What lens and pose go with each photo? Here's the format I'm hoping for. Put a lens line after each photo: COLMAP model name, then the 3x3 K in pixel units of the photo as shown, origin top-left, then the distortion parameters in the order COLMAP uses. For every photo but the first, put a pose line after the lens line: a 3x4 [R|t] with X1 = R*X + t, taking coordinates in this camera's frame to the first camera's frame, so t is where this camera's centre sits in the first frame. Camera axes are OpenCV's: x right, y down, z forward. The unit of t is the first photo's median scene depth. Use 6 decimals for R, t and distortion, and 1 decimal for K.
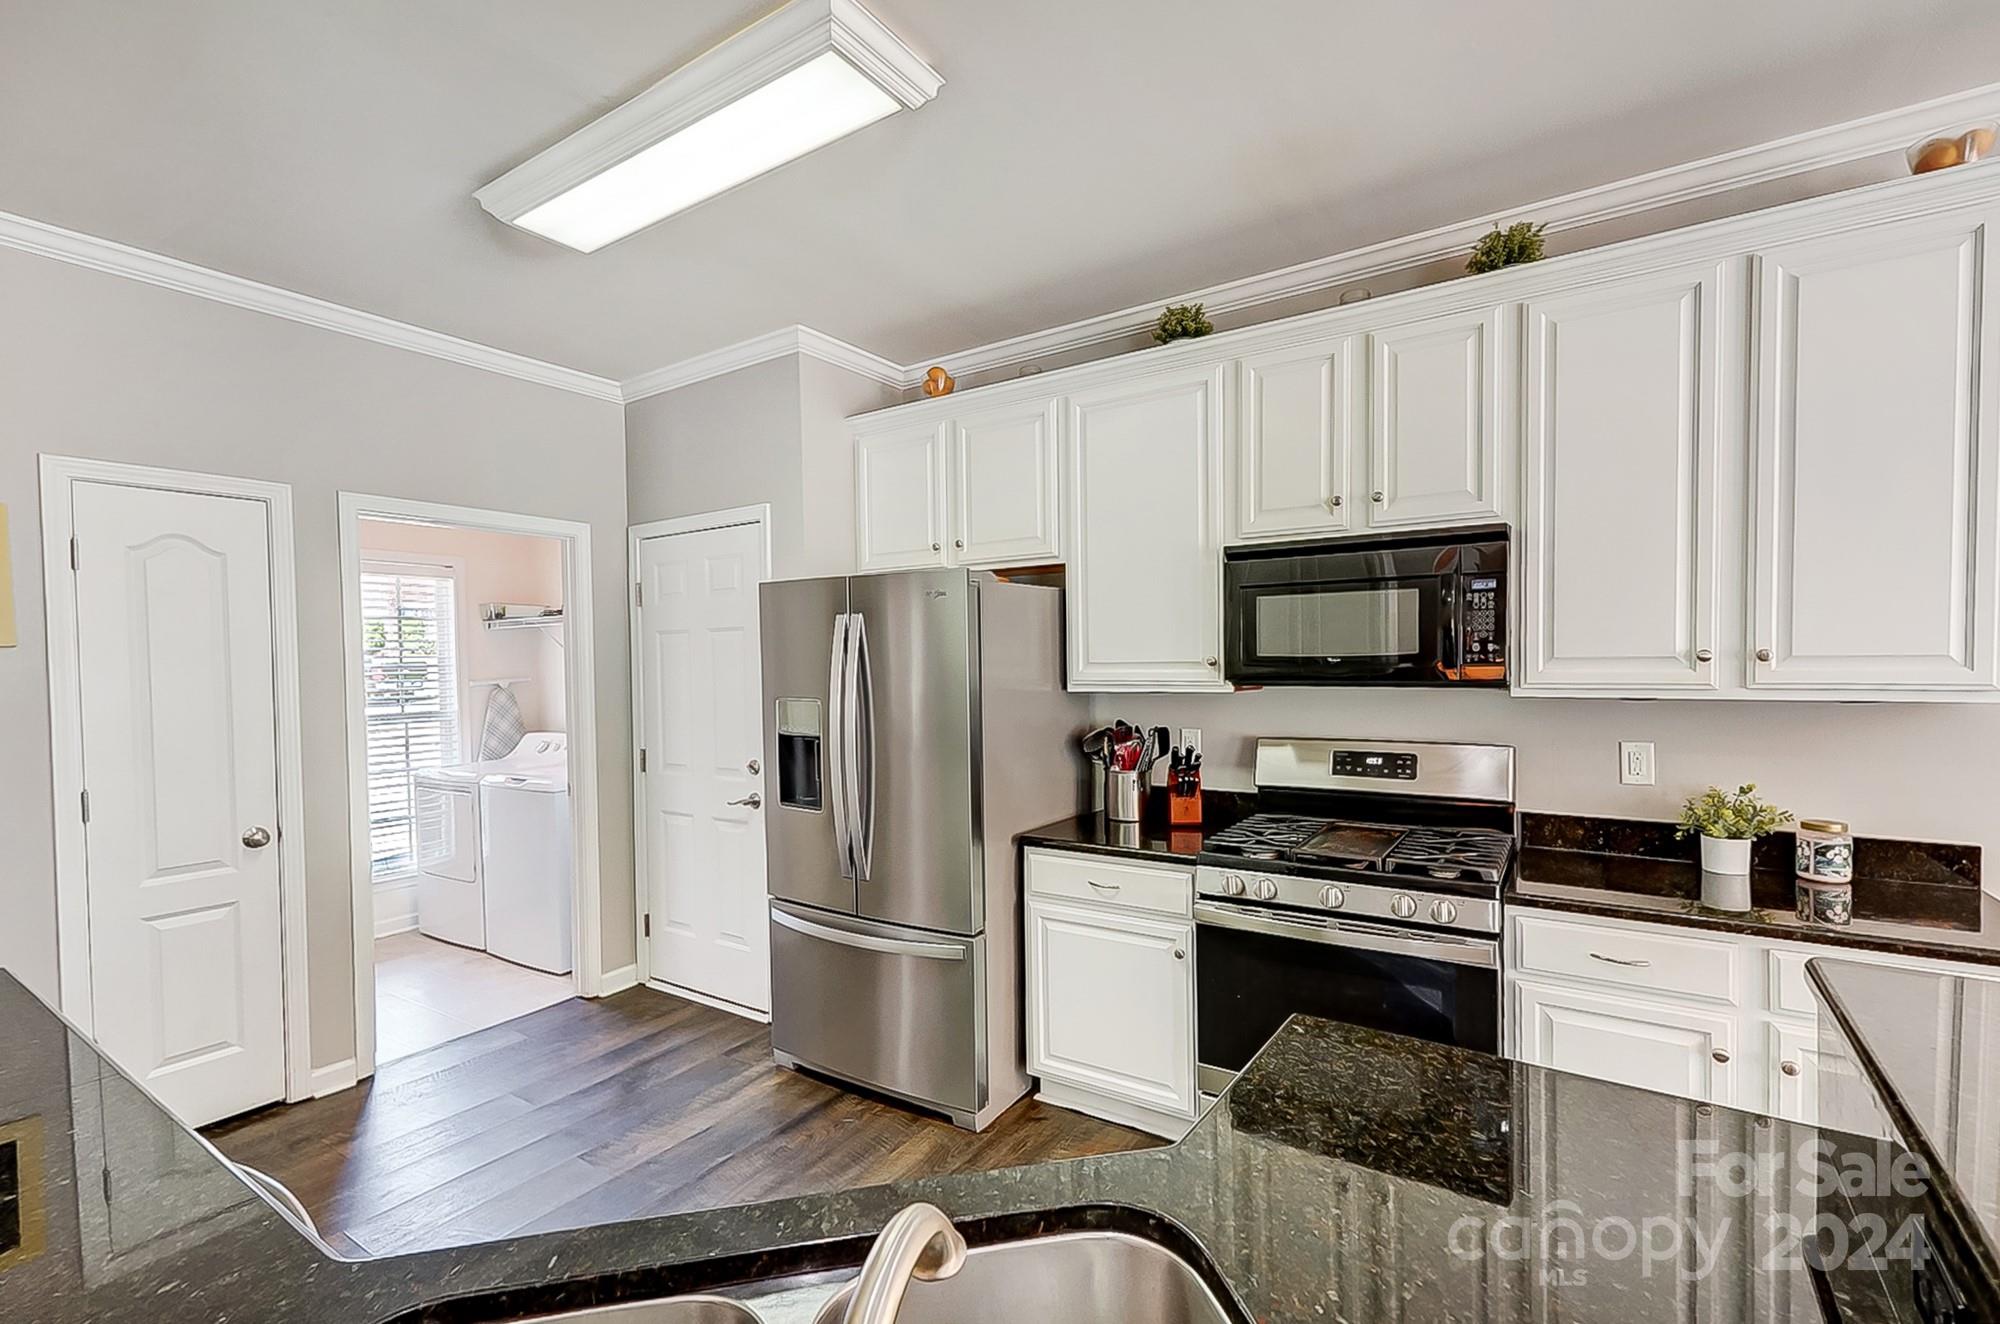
lens RADIAL K [[881.2, 0, 1003.5], [0, 881.2, 683.2], [0, 0, 1]] dist [0.007451, -0.000151]
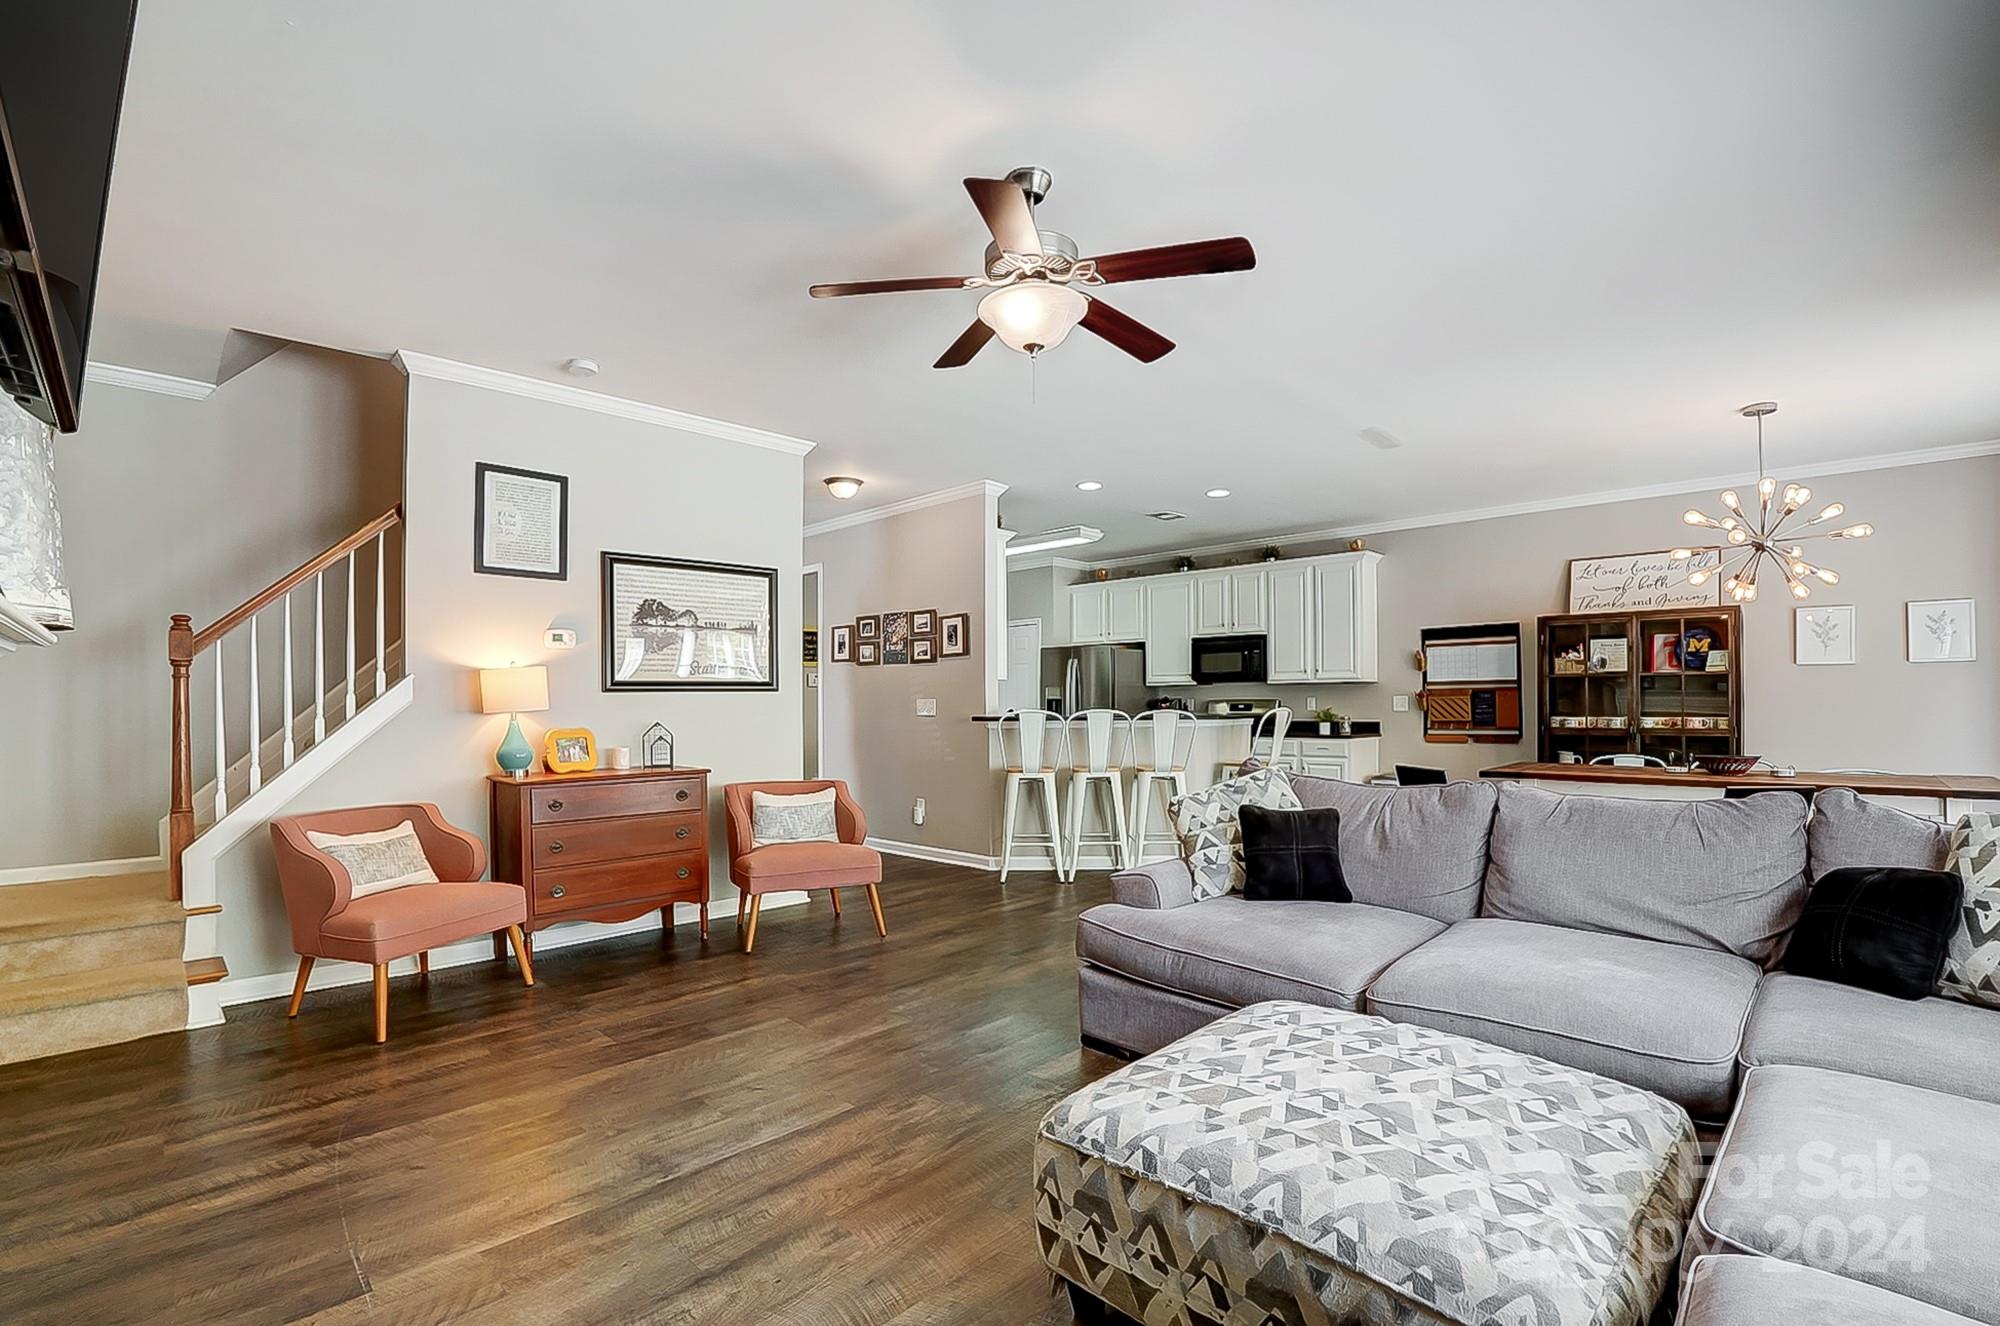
lens RADIAL K [[879.3, 0, 1002.0], [0, 879.3, 683.8], [0, 0, 1]] dist [-0.021162, 0.000213]
pose [[0.982632, 0.011118, -0.185233, 0.172131], [-0.020423, 0.998619, -0.048399, 0.188339], [0.184439, 0.051341, 0.981502, -2.361968]]
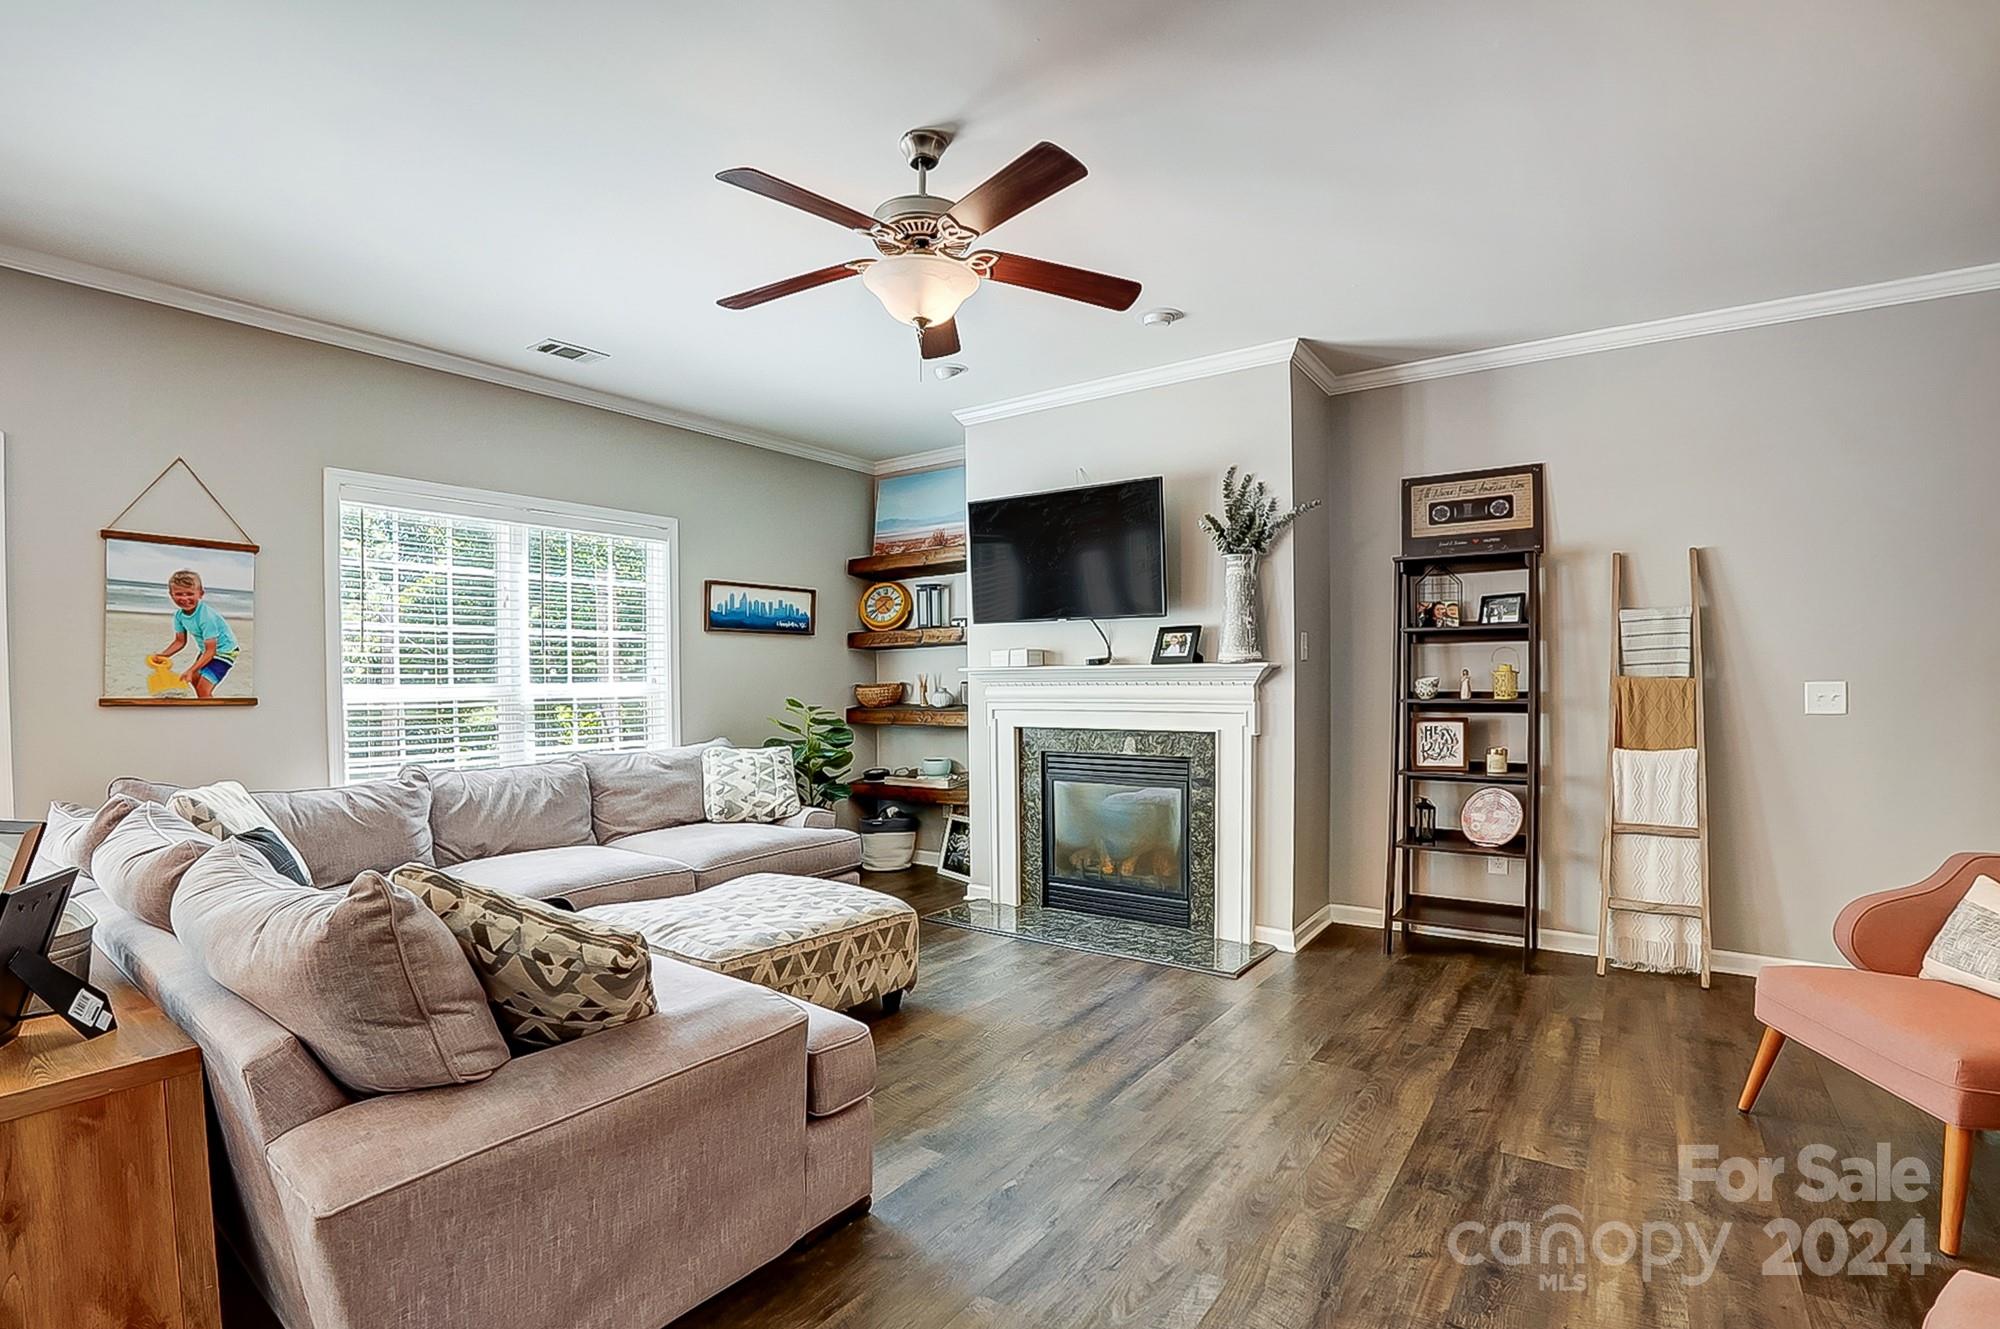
lens RADIAL K [[929.7, 0, 1002.0], [0, 929.7, 688.6], [0, 0, 1]] dist [-0.082044, 0.022546]
pose [[-0.999335, 0.024512, 0.026986, -0.085809], [0.025743, 0.998599, 0.046242, 0.104736], [-0.025814, 0.046905, -0.998566, -0.391950]]
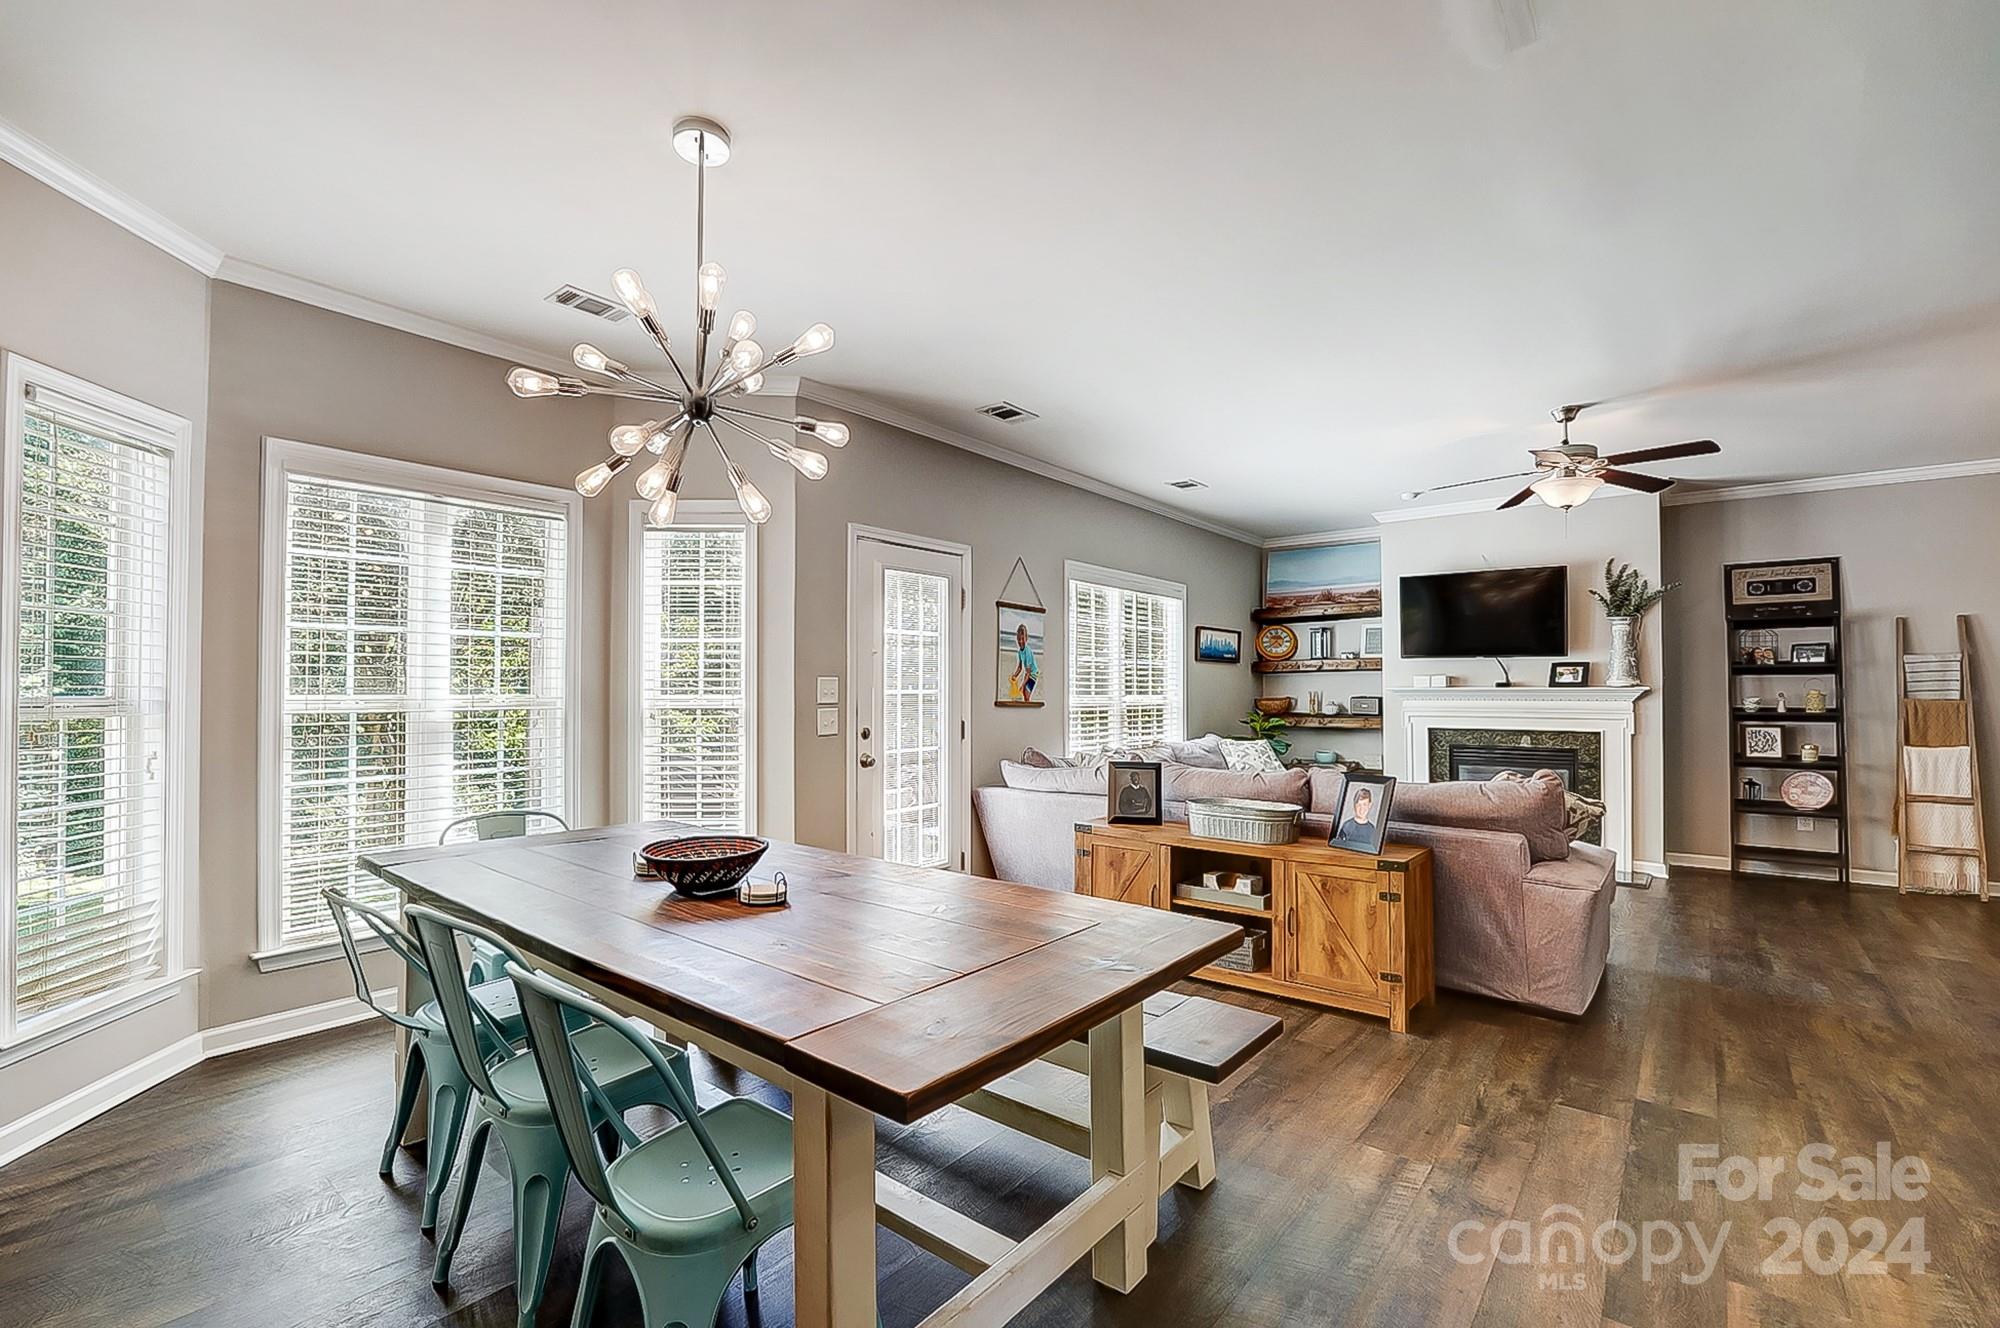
lens RADIAL K [[868.2, 0, 1003.2], [0, 868.2, 667.4], [0, 0, 1]] dist [-0.016325, -0.000313]
pose [[-0.995108, 0.016099, 0.097474, 0.961675], [0.016583, 0.999854, 0.004156, 0.055576], [-0.097393, 0.005752, -0.995229, 0.437771]]
